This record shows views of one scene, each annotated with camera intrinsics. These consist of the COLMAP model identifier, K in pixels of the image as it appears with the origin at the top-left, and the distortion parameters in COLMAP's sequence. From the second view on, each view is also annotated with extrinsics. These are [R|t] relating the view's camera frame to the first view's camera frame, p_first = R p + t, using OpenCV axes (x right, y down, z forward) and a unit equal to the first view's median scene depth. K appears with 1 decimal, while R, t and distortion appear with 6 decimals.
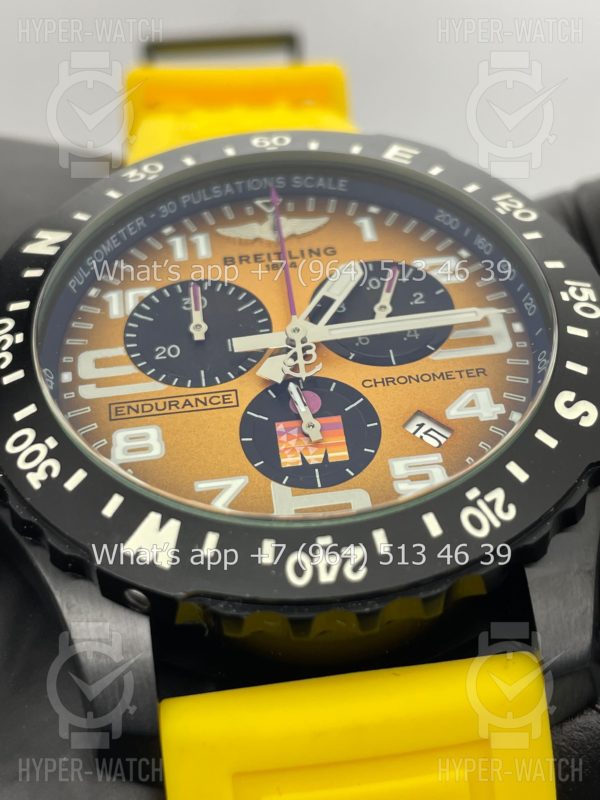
lens RADIAL K [[1345.2, 0, 326.9], [0, 1345.2, 399.1], [0, 0, 1]] dist [0.009366, -0.053775]
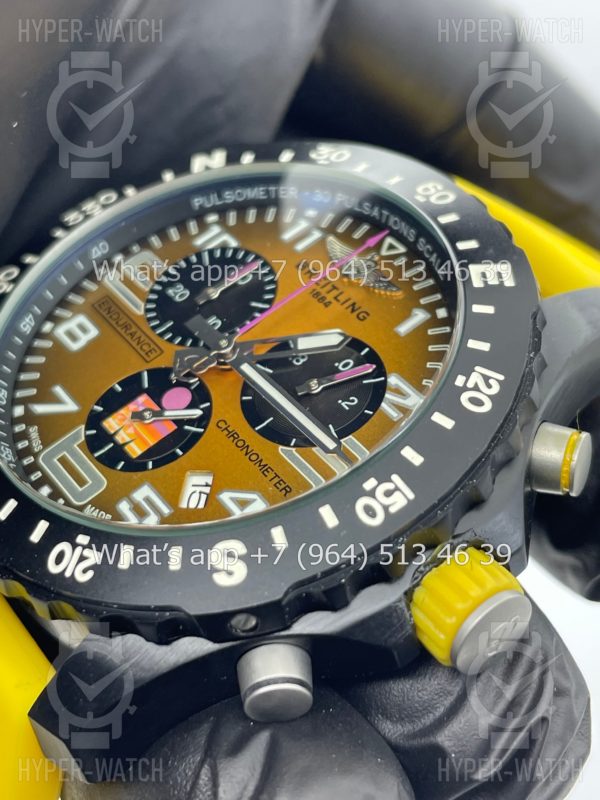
lens RADIAL K [[1345.2, 0, 326.9], [0, 1345.2, 399.1], [0, 0, 1]] dist [0.009366, -0.053775]
pose [[0.477593, 0.608749, -0.633506, 0.724246], [-0.520315, 0.776982, 0.354360, -0.441182], [0.707939, 0.160383, 0.687822, 0.357261]]
